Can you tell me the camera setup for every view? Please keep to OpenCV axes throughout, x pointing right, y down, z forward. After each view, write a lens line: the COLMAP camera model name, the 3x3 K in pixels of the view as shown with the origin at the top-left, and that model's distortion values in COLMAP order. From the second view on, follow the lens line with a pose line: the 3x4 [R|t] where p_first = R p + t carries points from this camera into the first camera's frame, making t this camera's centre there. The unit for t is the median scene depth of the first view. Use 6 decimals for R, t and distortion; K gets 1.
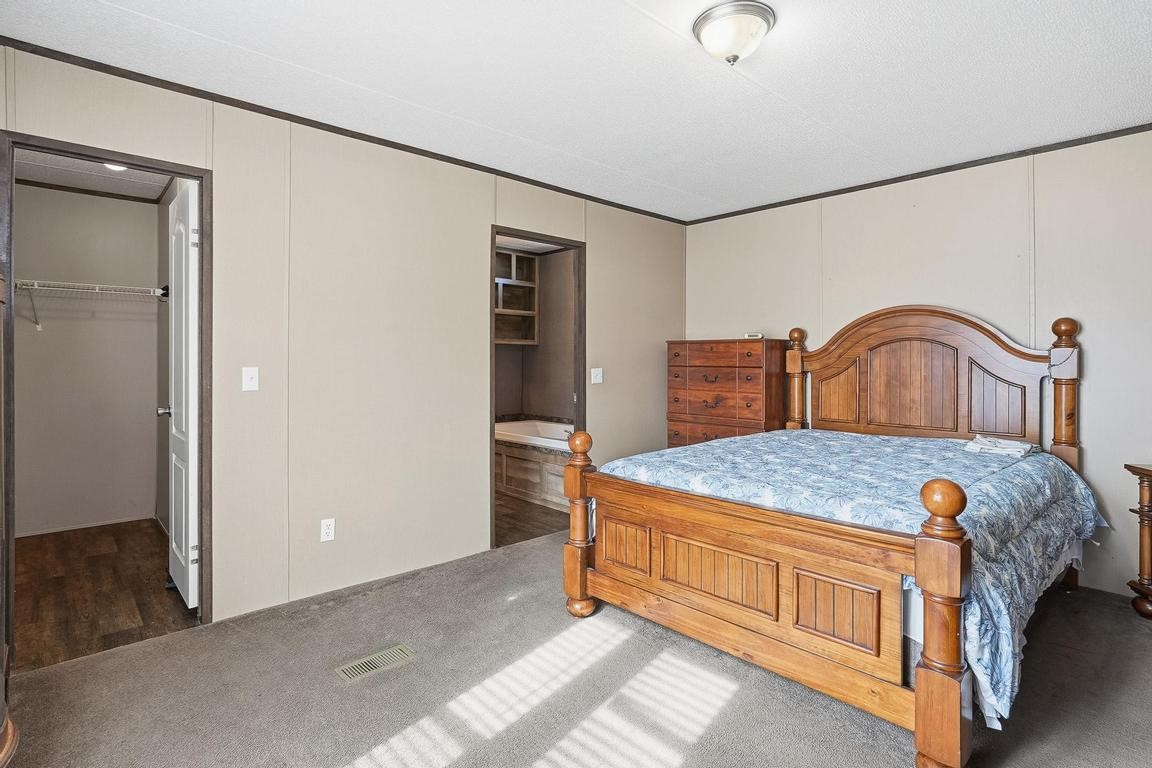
lens RADIAL K [[571.6, 0, 576.7], [0, 571.6, 358.8], [0, 0, 1]] dist [-0.000860, -0.000128]
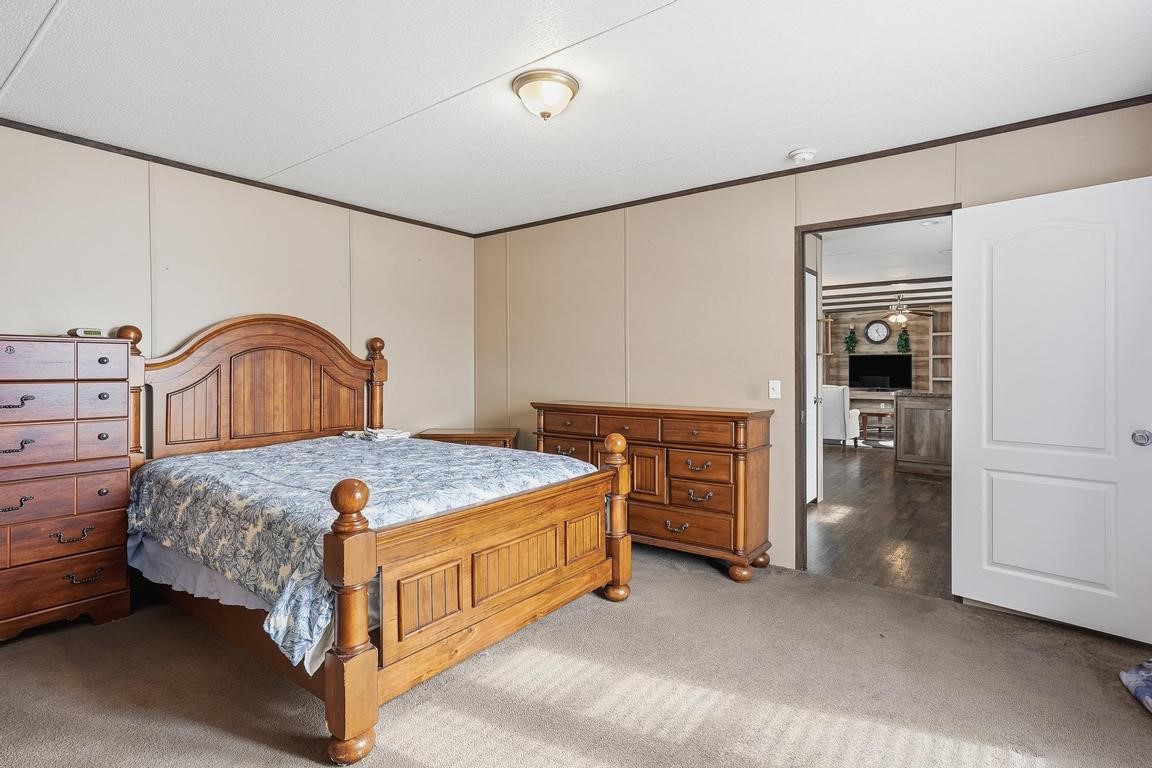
lens RADIAL K [[575.2, 0, 577.8], [0, 575.2, 368.2], [0, 0, 1]] dist [0.000185, 0.000135]
pose [[-0.170325, -0.003400, 0.985382, -0.654311], [0.000869, 0.999993, 0.003600, -0.001828], [-0.985388, 0.001469, -0.170321, 0.812282]]
